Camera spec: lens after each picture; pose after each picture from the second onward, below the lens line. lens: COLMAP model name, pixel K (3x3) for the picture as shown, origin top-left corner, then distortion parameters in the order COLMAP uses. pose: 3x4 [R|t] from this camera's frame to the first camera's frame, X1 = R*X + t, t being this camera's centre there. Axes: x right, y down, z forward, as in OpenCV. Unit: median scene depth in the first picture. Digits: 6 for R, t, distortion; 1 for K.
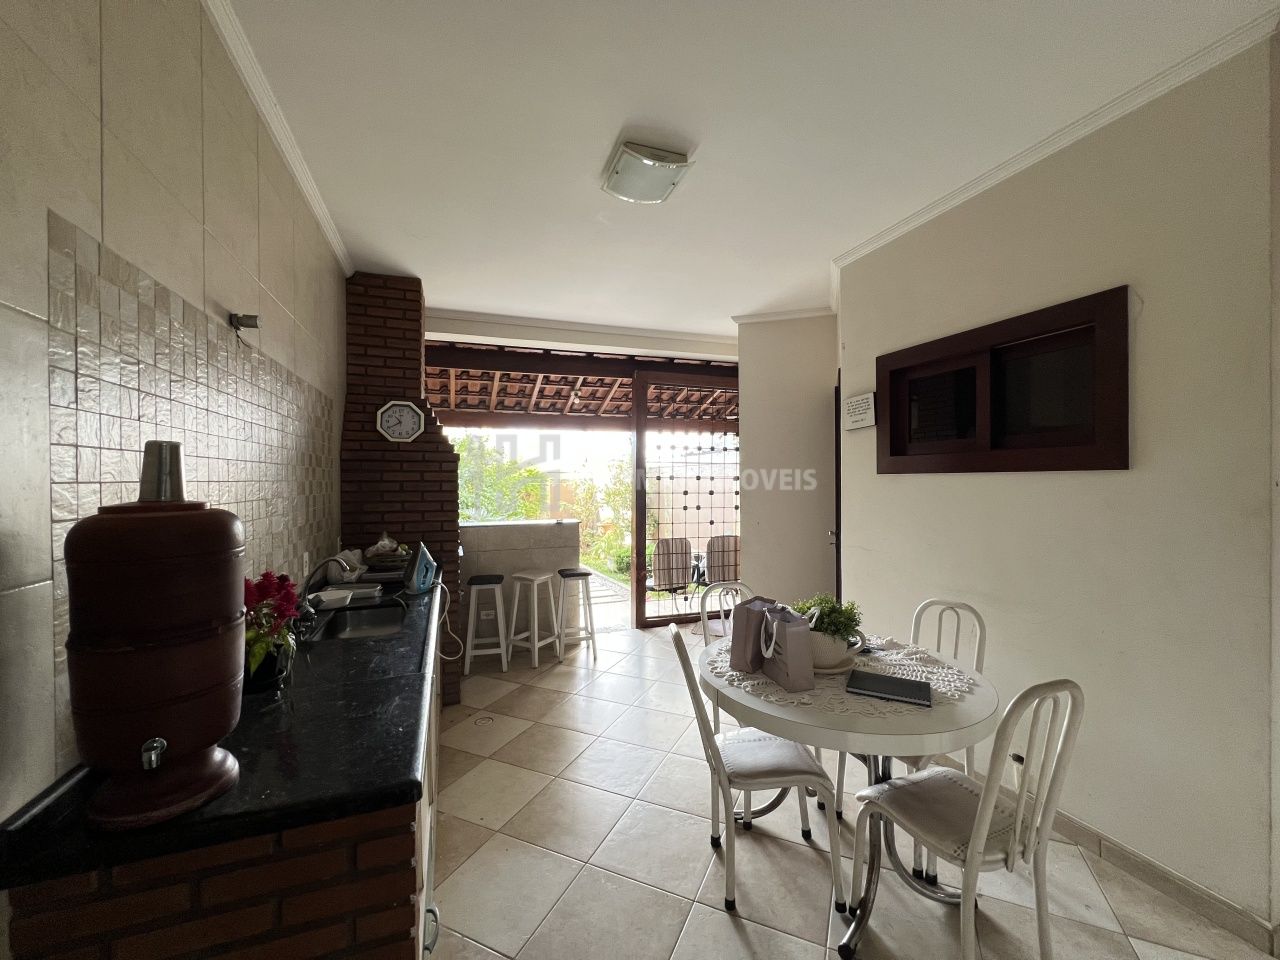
lens RADIAL K [[510.1, 0, 640.5], [0, 510.1, 480.3], [0, 0, 1]] dist [-0.005348, 0.001550]
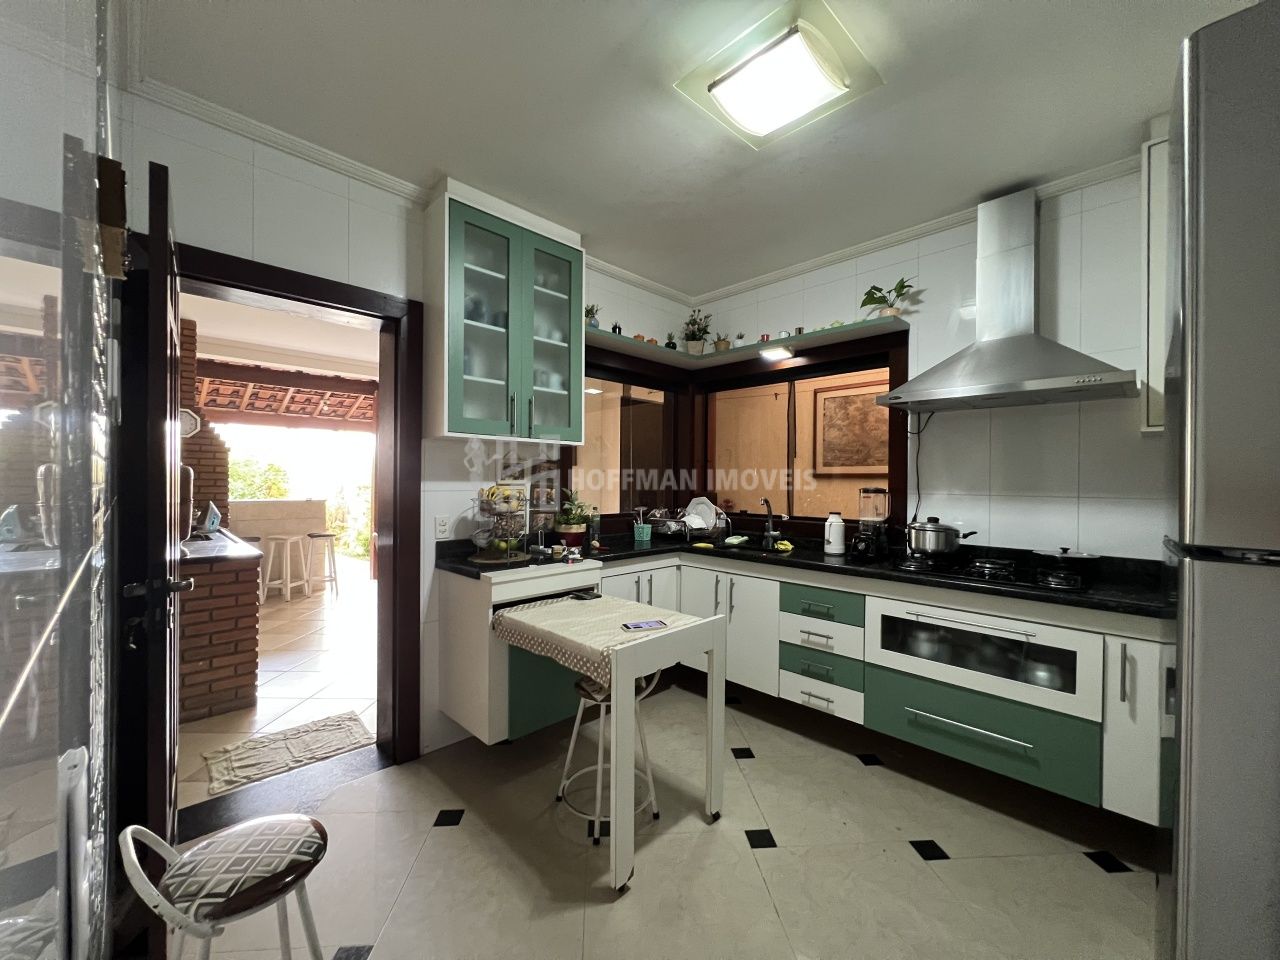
lens RADIAL K [[510.1, 0, 635.3], [0, 510.1, 483.7], [0, 0, 1]] dist [-0.005348, 0.001550]
pose [[0.913538, 0.012577, 0.406559, 0.073296], [-0.013354, 0.999910, -0.000925, 0.024725], [-0.406534, -0.004584, 0.913624, -0.518369]]
